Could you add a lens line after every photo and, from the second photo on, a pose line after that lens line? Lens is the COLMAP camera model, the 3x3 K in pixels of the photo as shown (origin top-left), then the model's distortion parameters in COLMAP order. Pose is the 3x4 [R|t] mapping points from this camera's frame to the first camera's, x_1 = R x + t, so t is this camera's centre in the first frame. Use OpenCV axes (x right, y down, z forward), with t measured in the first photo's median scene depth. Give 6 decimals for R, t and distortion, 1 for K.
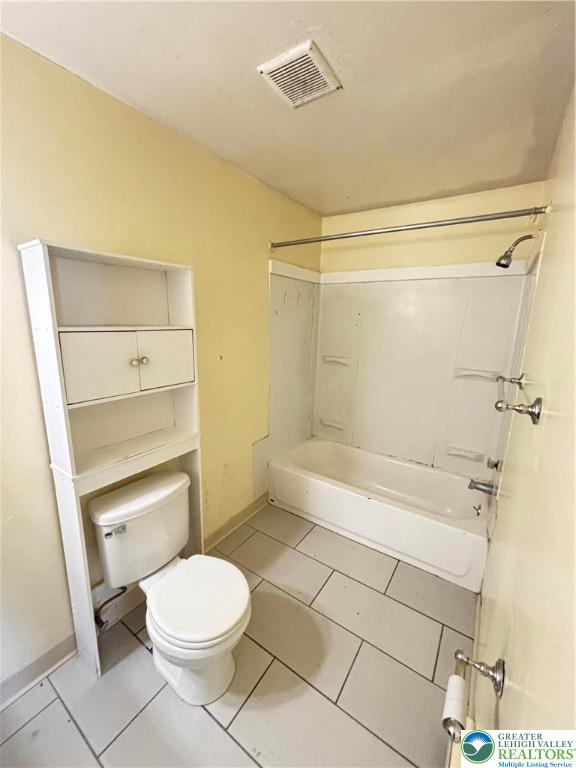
lens RADIAL K [[312.3, 0, 287.2], [0, 312.3, 383.2], [0, 0, 1]] dist [-0.000648, 0.000366]
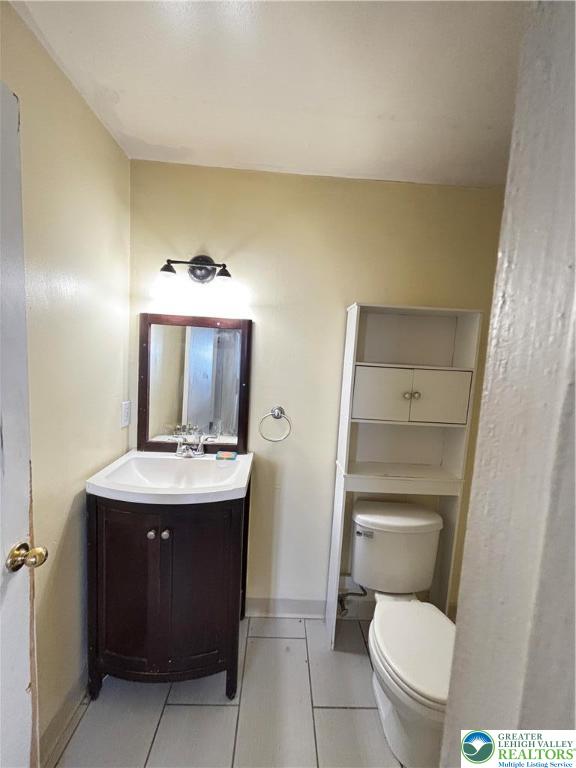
lens RADIAL K [[312.3, 0, 287.5], [0, 312.3, 382.5], [0, 0, 1]] dist [-0.000648, 0.000366]
pose [[0.582999, 0.089444, -0.807534, 0.172248], [-0.205660, 0.977799, -0.040173, 0.022785], [0.786013, 0.189498, 0.588451, -0.031303]]
